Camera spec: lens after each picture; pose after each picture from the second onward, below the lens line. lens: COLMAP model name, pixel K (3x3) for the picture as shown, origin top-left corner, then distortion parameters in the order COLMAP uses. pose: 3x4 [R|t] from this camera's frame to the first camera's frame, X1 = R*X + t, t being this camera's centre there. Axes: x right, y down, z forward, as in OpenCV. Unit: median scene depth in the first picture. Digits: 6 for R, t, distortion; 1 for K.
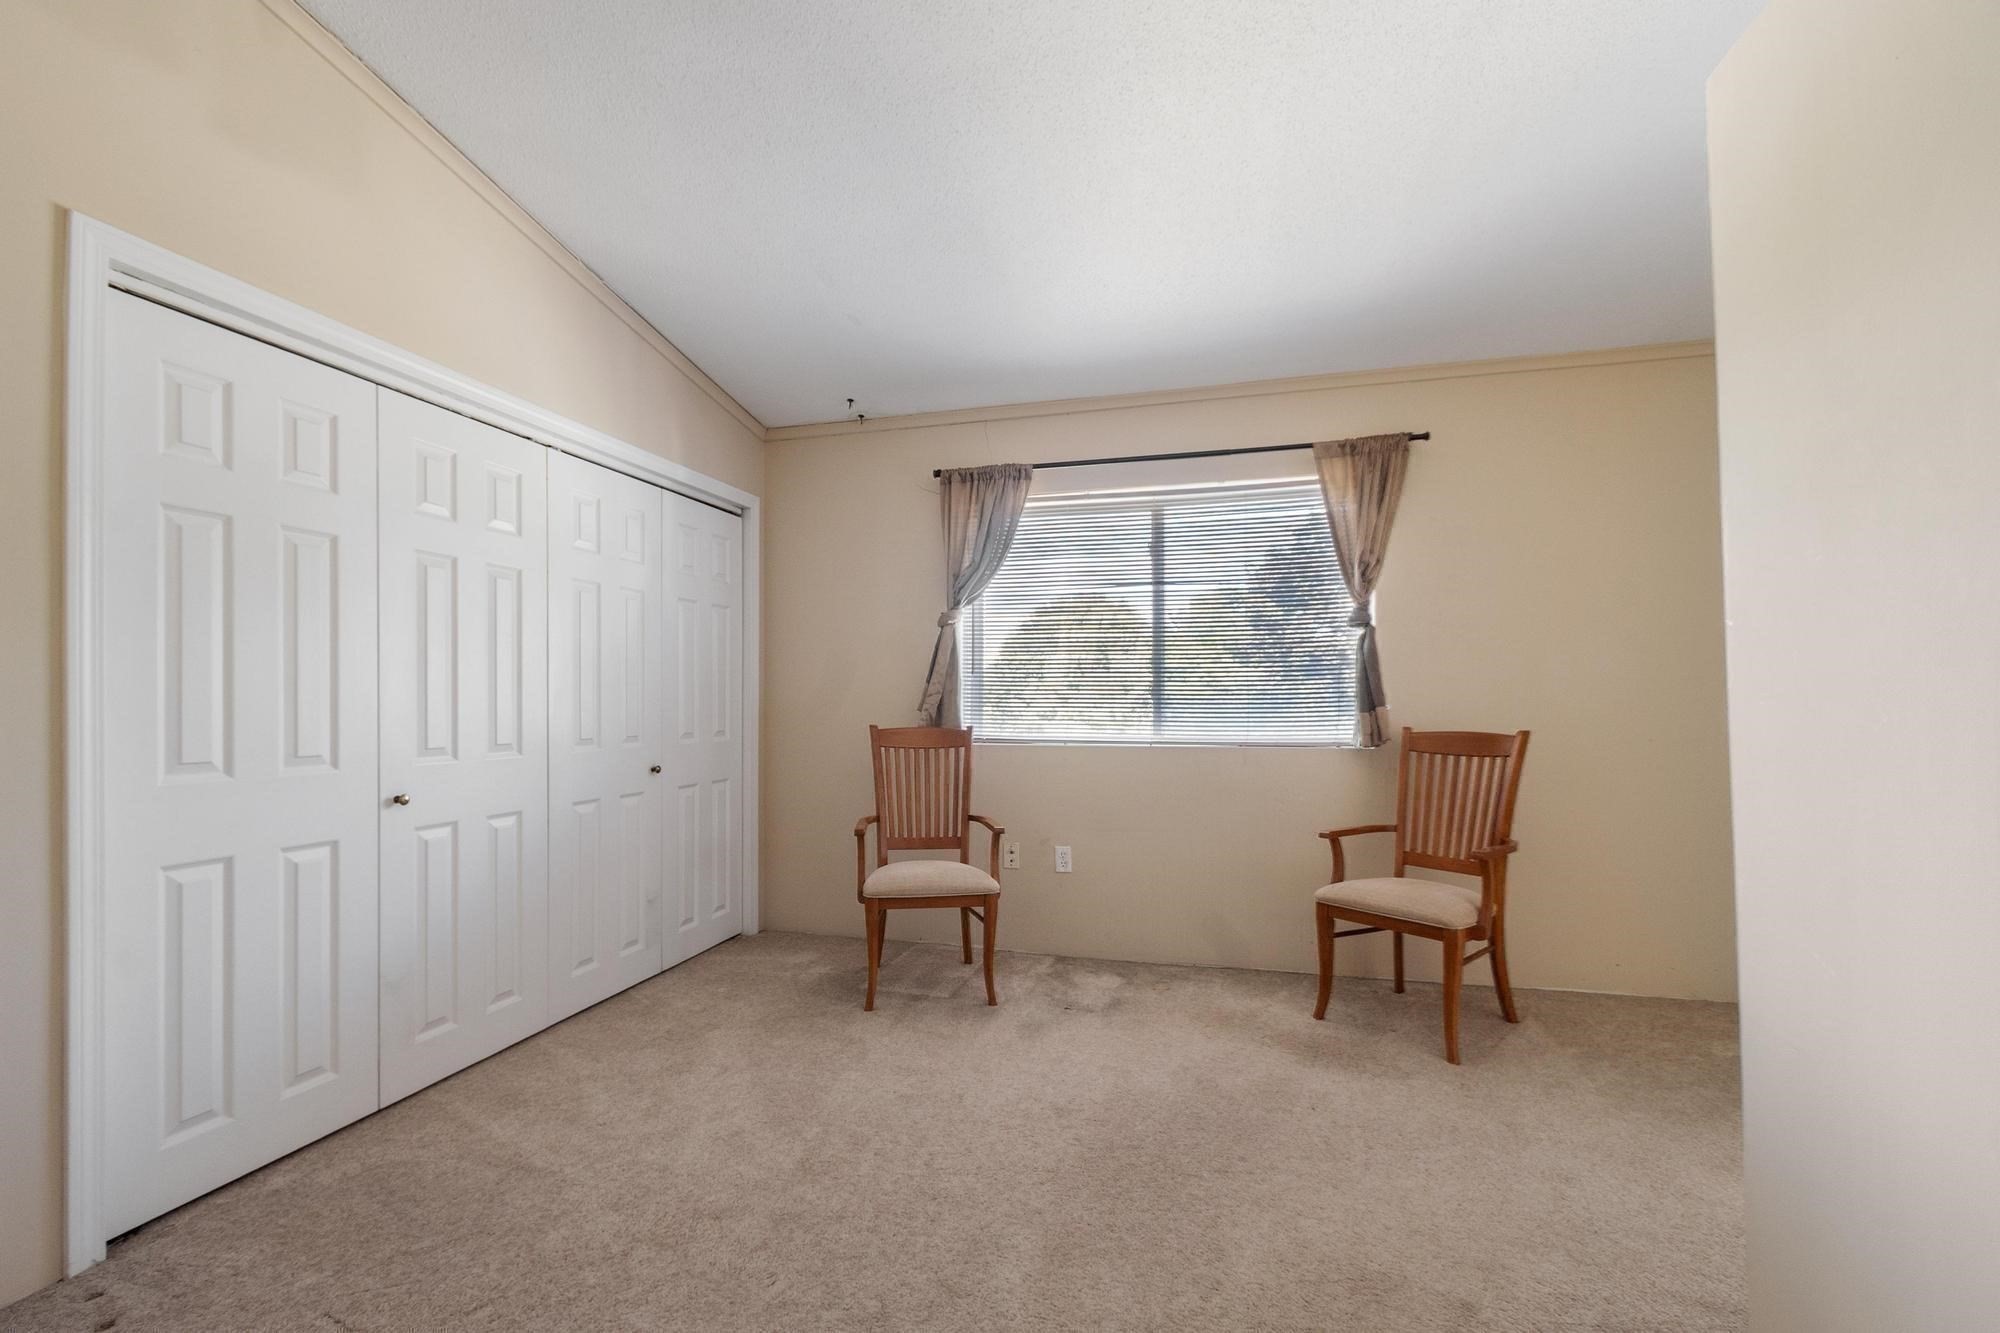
lens RADIAL K [[876.2, 0, 1005.3], [0, 876.2, 674.9], [0, 0, 1]] dist [0.002597, 0.000152]
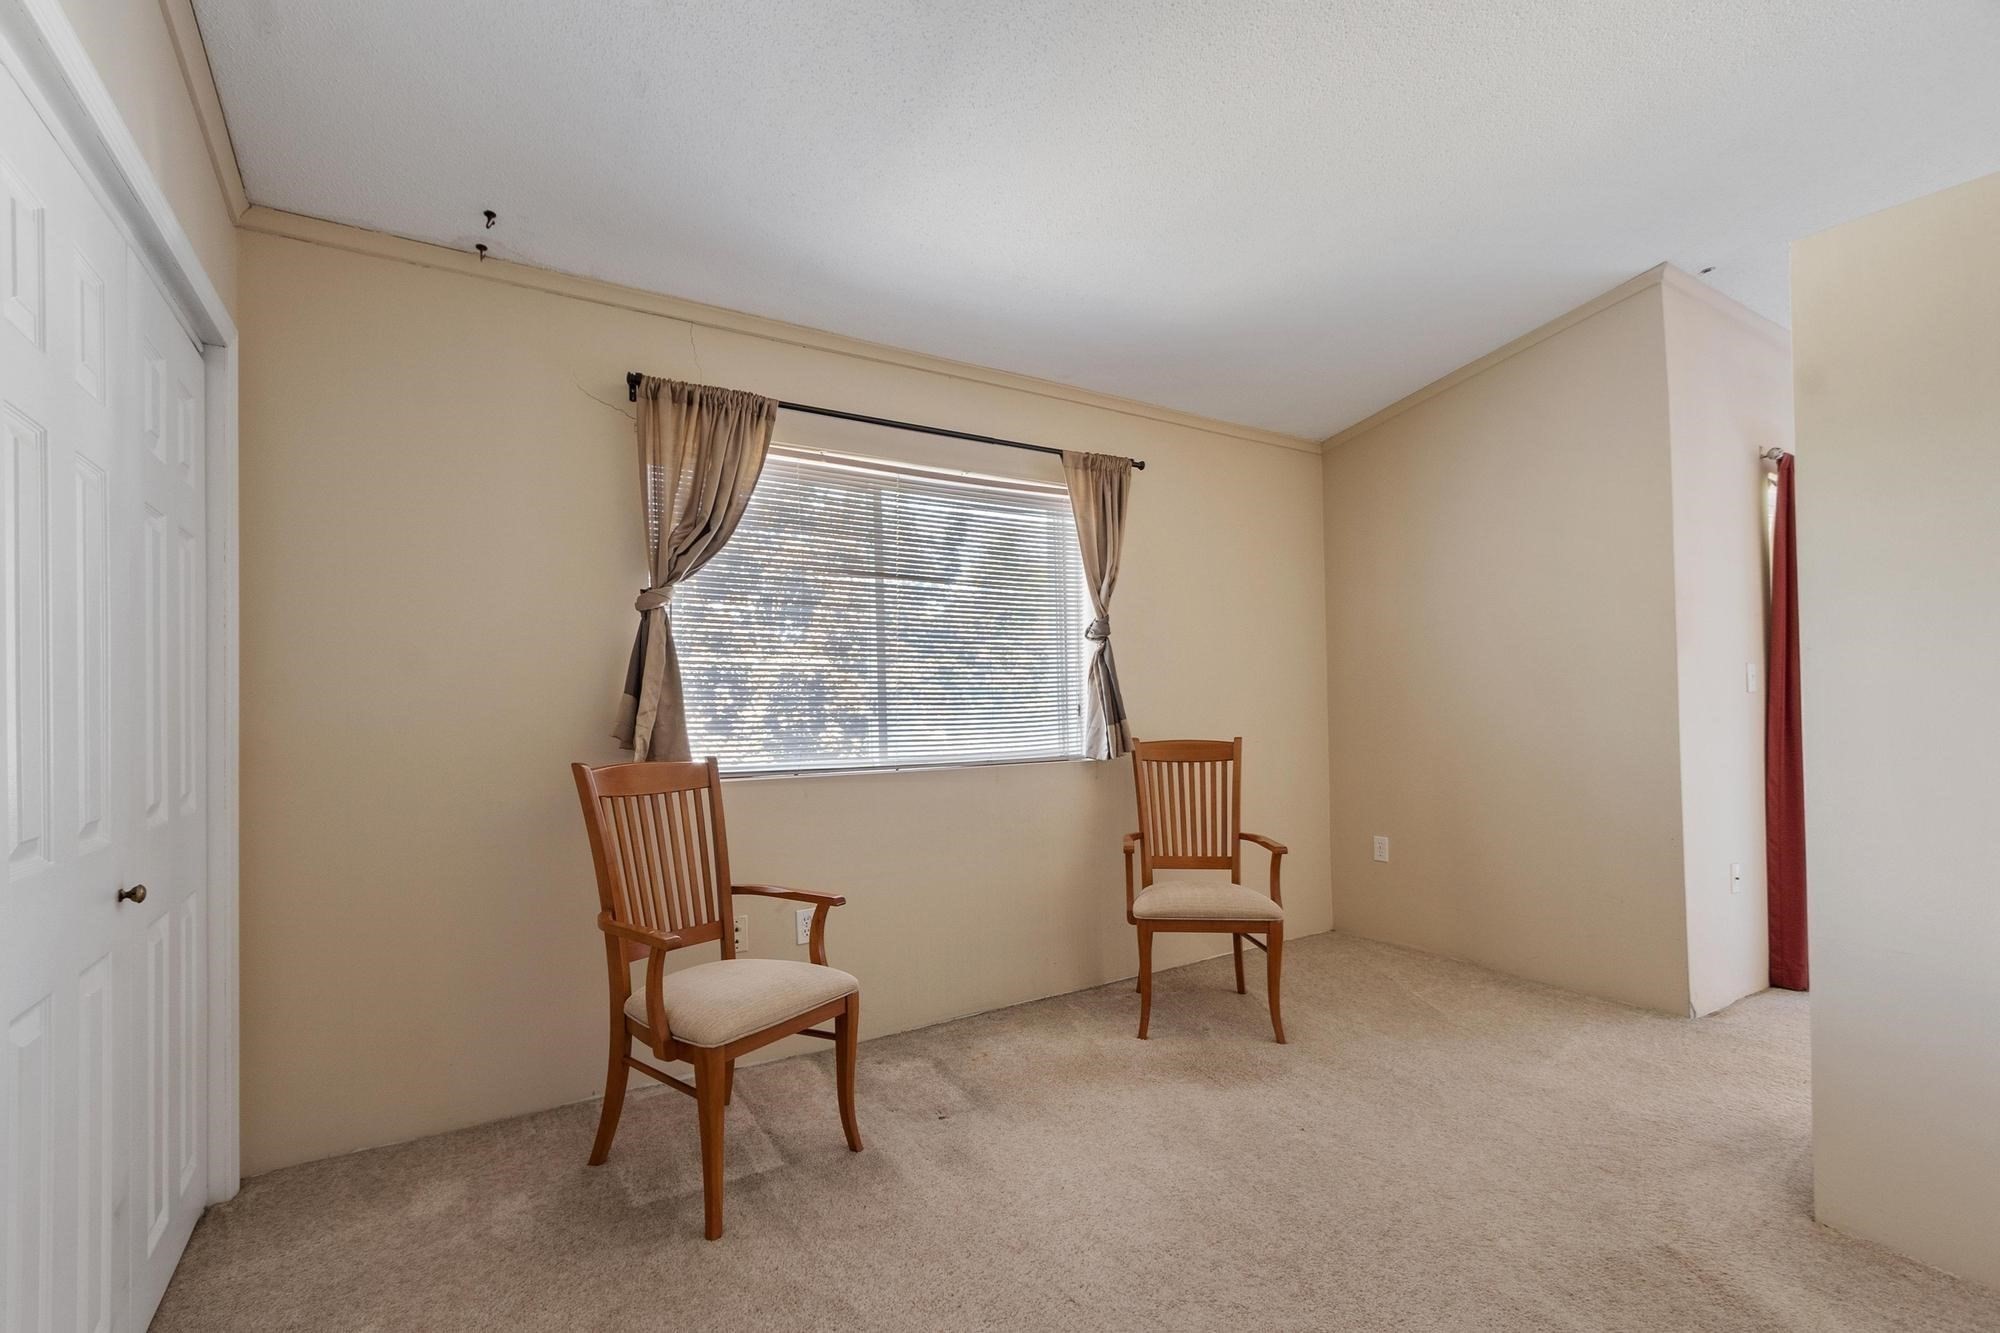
lens RADIAL K [[876.2, 0, 1000.6], [0, 876.2, 673.2], [0, 0, 1]] dist [0.002597, 0.000152]
pose [[0.684685, 0.020635, 0.728547, -0.408014], [-0.010181, 0.999772, -0.018749, 0.003760], [-0.728768, 0.005420, 0.684739, 0.381797]]
